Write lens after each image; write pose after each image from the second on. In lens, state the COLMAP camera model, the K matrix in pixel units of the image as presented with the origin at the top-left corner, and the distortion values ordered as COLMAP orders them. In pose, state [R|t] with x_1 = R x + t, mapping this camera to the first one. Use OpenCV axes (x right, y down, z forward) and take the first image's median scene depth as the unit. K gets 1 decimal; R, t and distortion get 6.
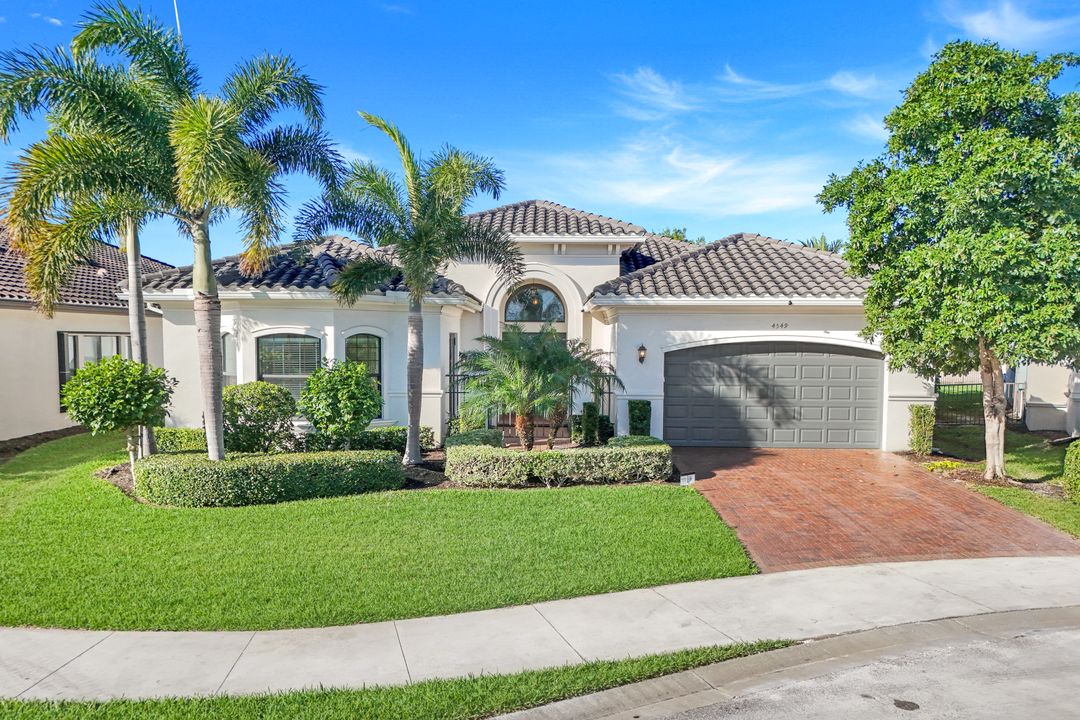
lens RADIAL K [[809.3, 0, 528.6], [0, 809.3, 360.7], [0, 0, 1]] dist [0.087025, -0.087484]
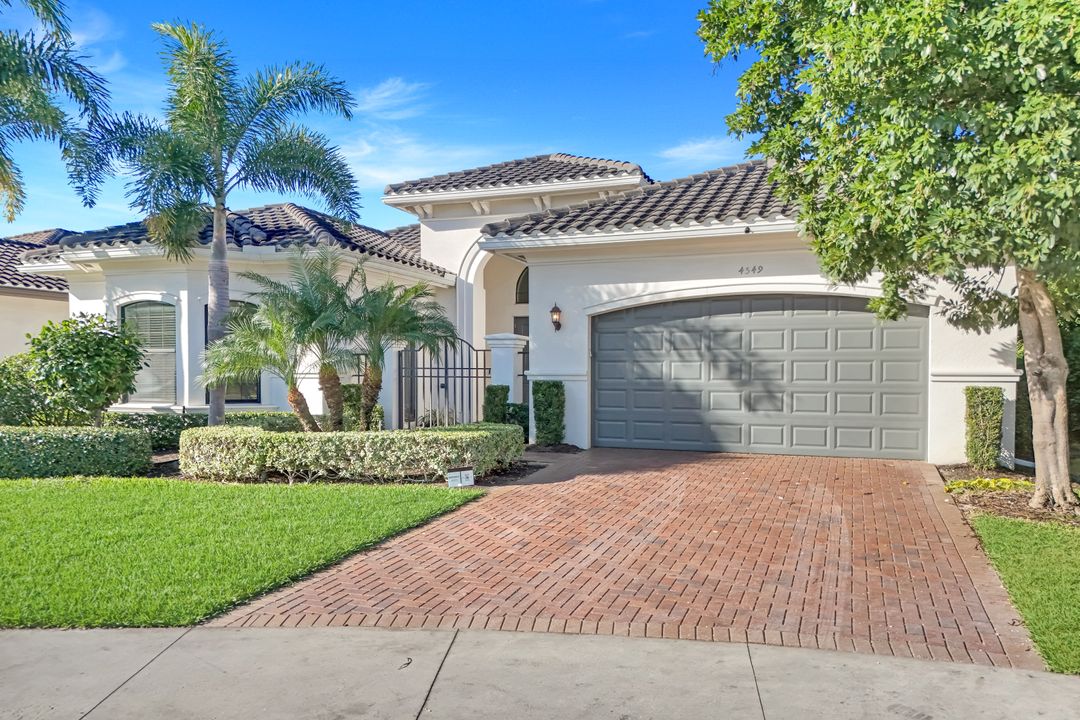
lens RADIAL K [[809.3, 0, 528.6], [0, 809.3, 360.7], [0, 0, 1]] dist [0.087025, -0.087484]
pose [[0.939406, -0.008471, -0.342702, 0.382421], [-0.005548, 0.999188, -0.039905, 0.062538], [0.342762, 0.039388, 0.938596, 0.326566]]
